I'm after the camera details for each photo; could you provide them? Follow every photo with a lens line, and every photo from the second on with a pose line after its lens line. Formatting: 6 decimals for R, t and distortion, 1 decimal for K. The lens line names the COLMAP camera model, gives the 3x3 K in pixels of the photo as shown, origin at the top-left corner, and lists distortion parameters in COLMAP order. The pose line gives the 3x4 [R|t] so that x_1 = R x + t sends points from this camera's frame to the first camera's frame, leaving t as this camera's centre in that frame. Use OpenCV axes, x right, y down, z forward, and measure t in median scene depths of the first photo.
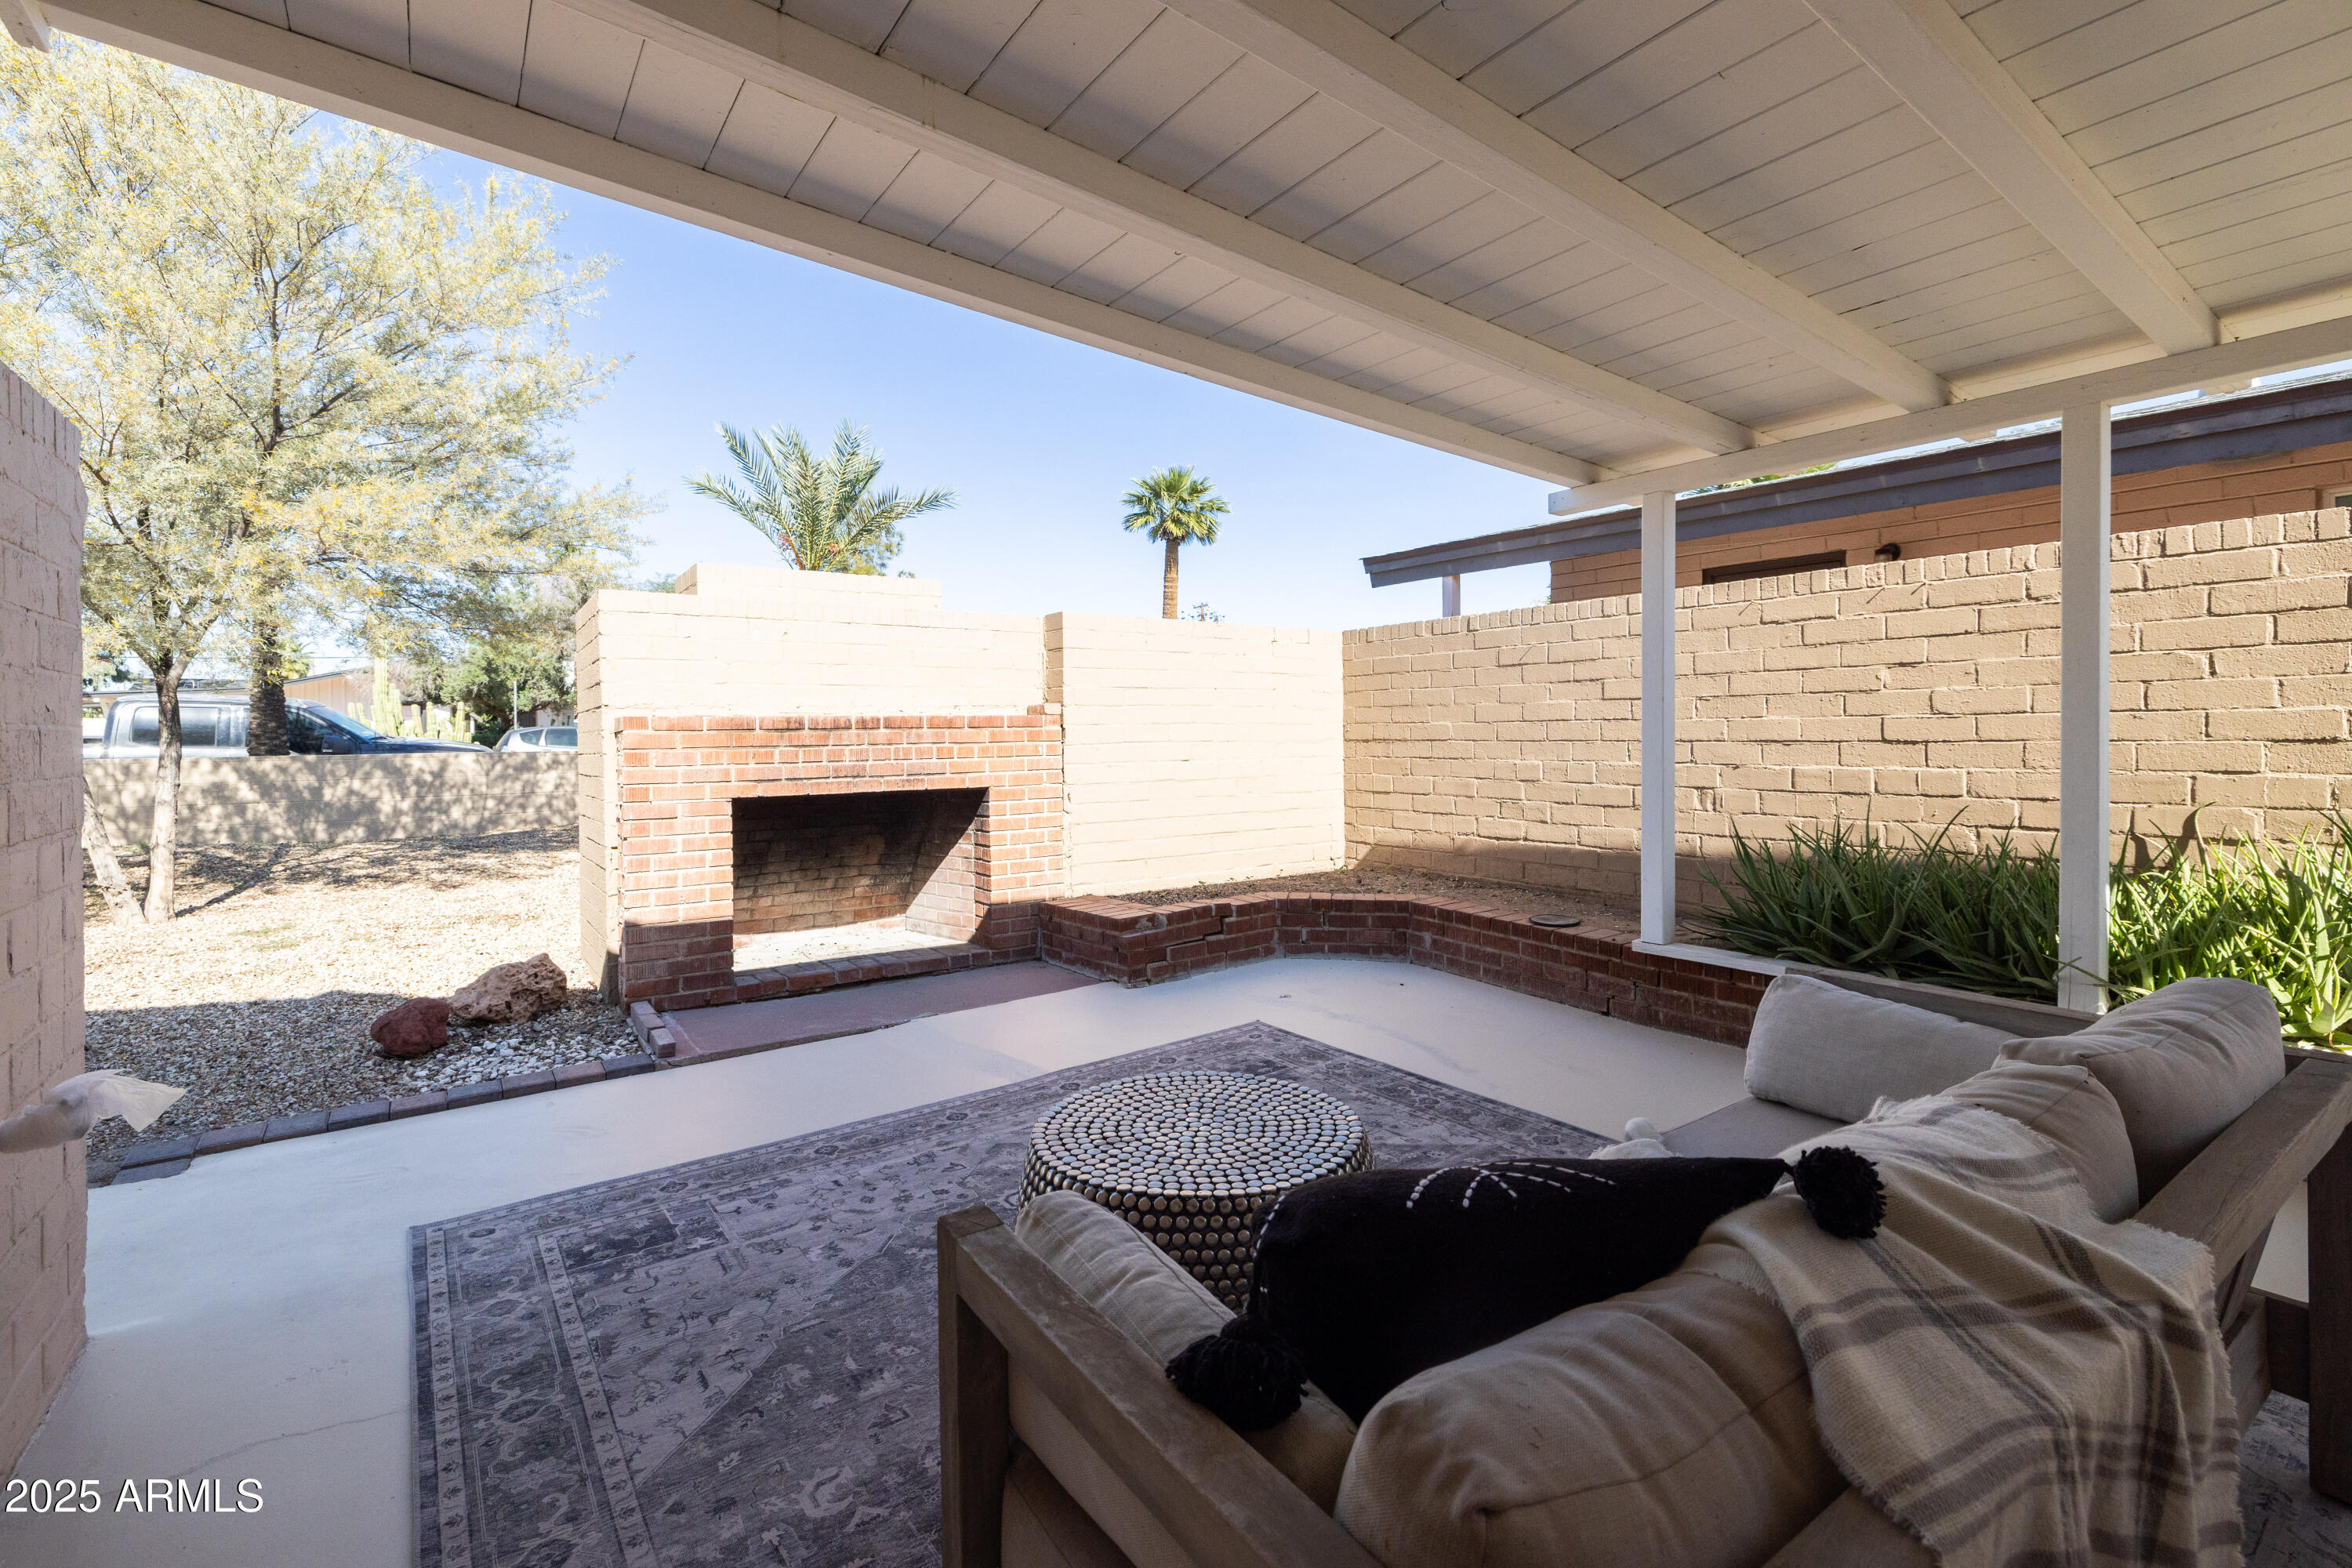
lens RADIAL K [[1043.7, 0, 1165.0], [0, 1043.7, 755.5], [0, 0, 1]] dist [-0.000029, 0.000300]
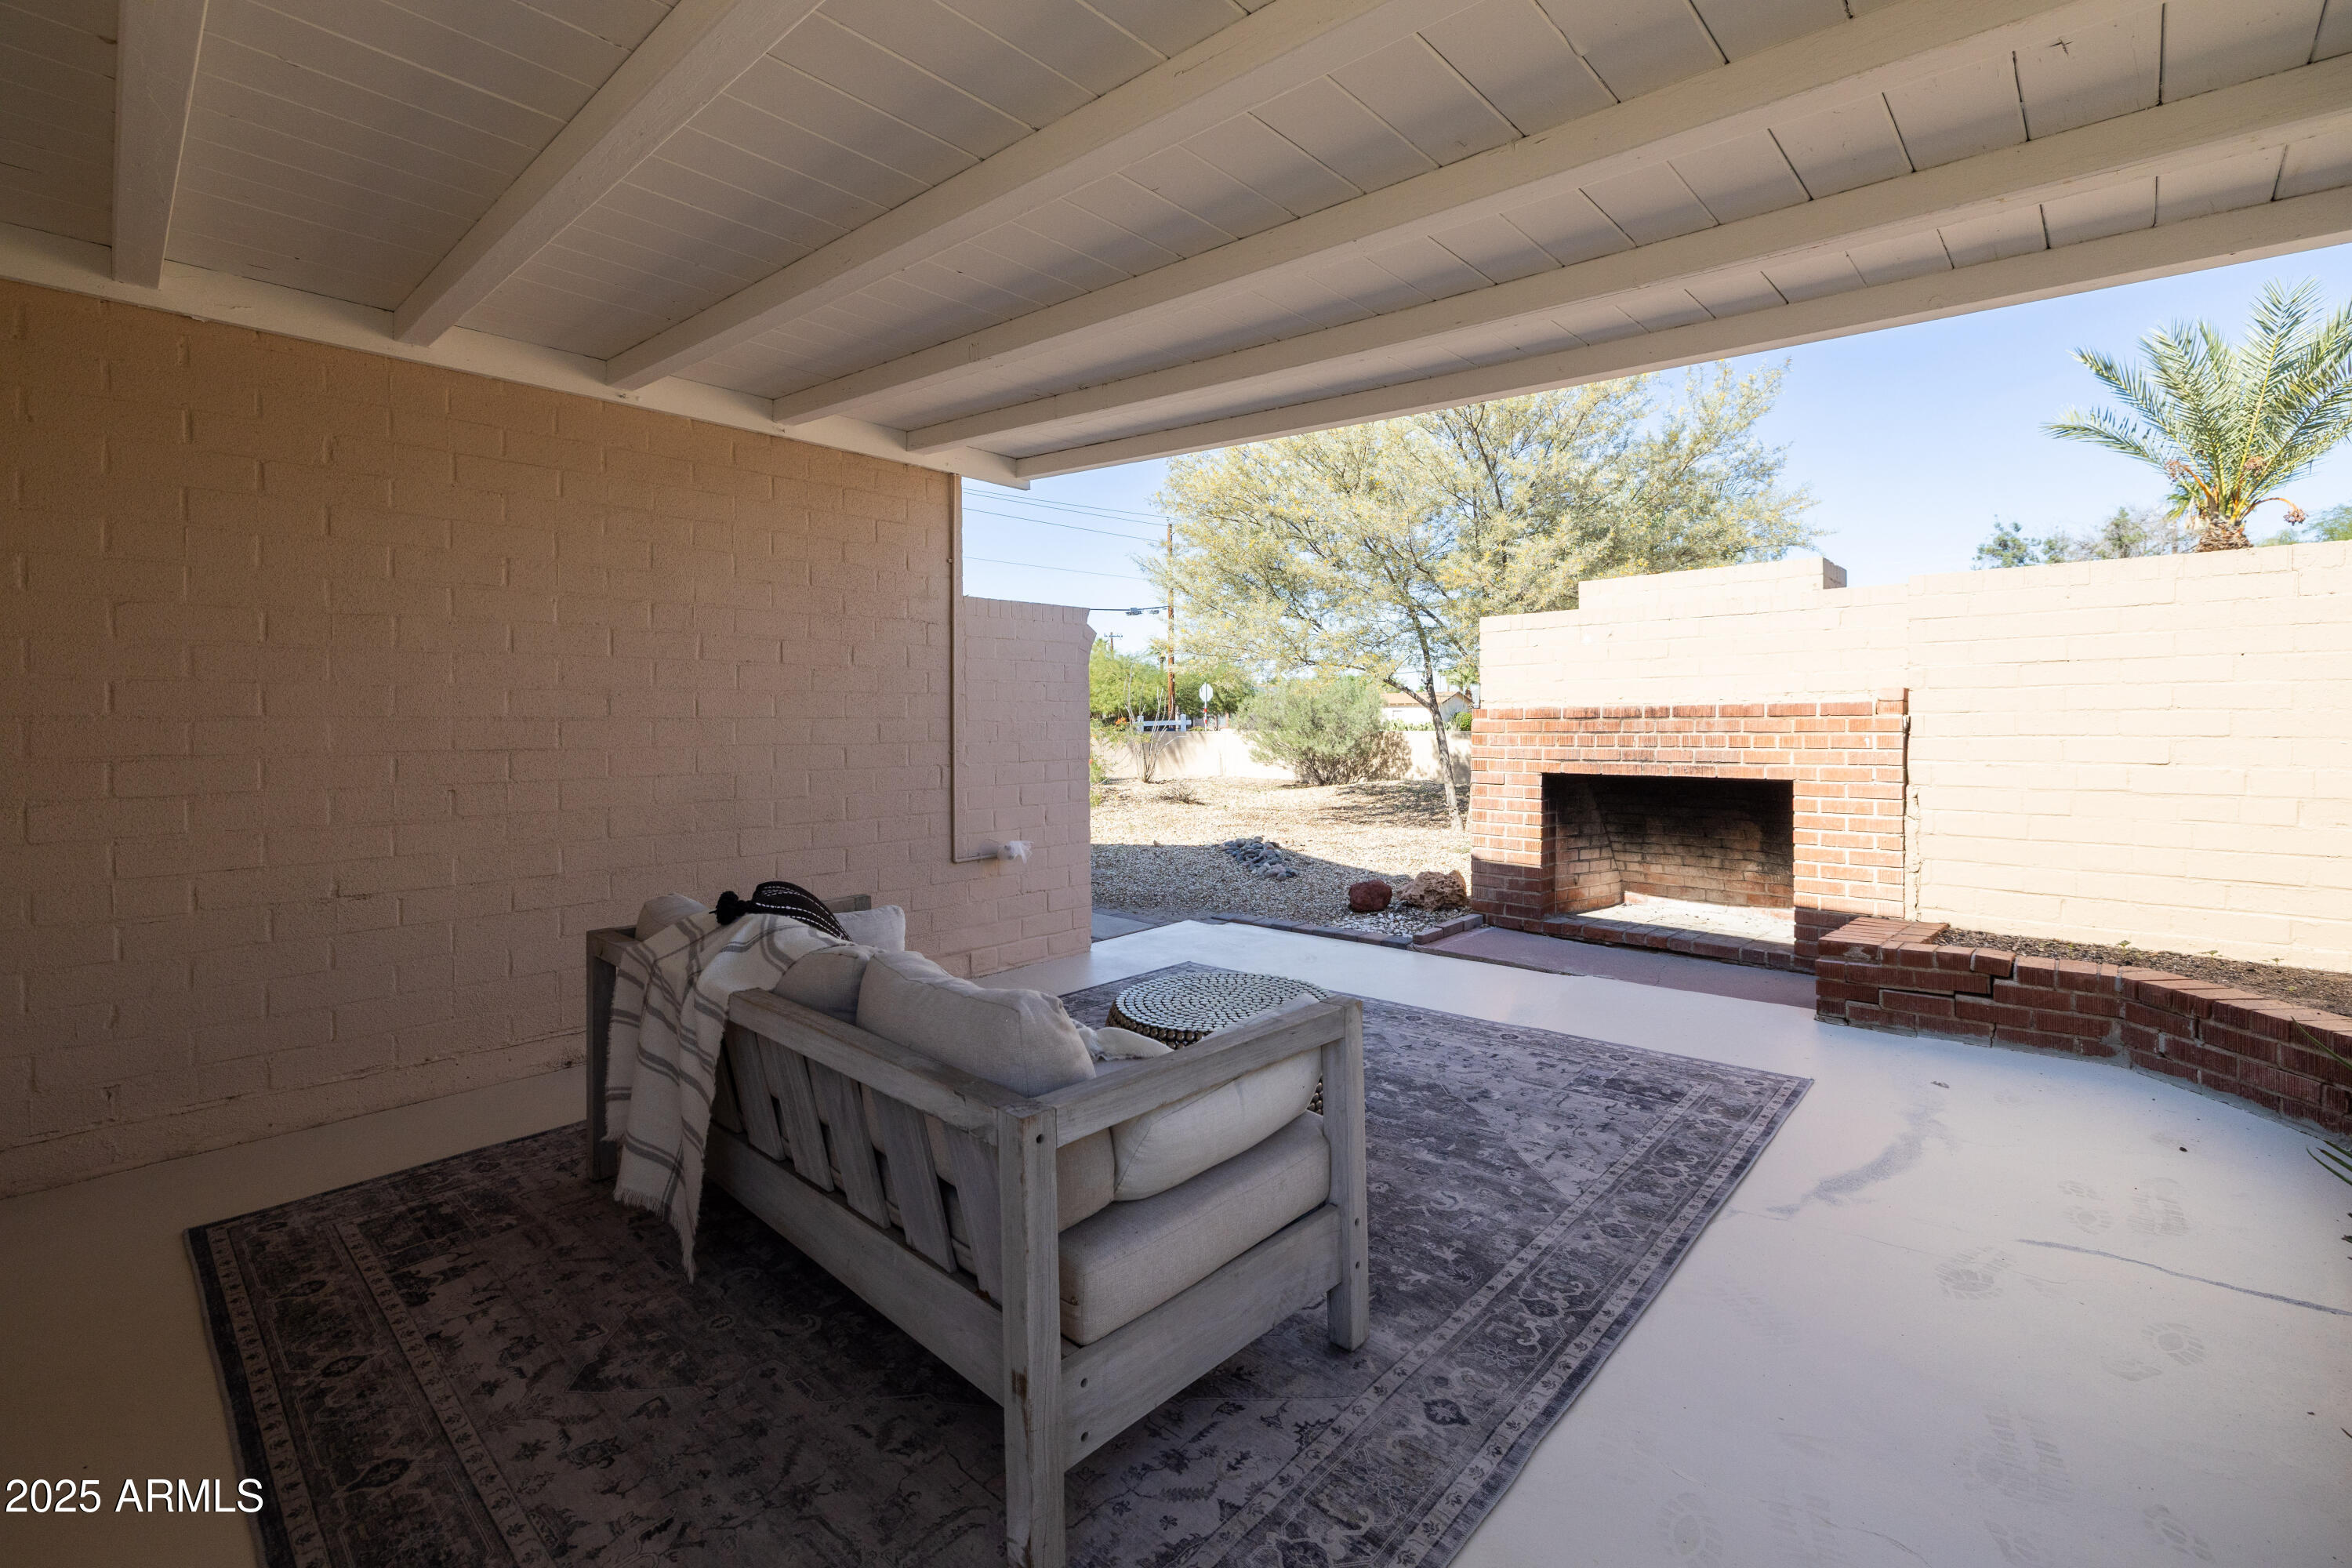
lens RADIAL K [[985.9, 0, 1167.4], [0, 985.9, 771.5], [0, 0, 1]] dist [-0.000173, 0.000052]
pose [[0.199955, 0.058443, -0.978061, 0.753723], [-0.016766, 0.998277, 0.056223, -0.022684], [0.979662, 0.005156, 0.200590, 0.360311]]
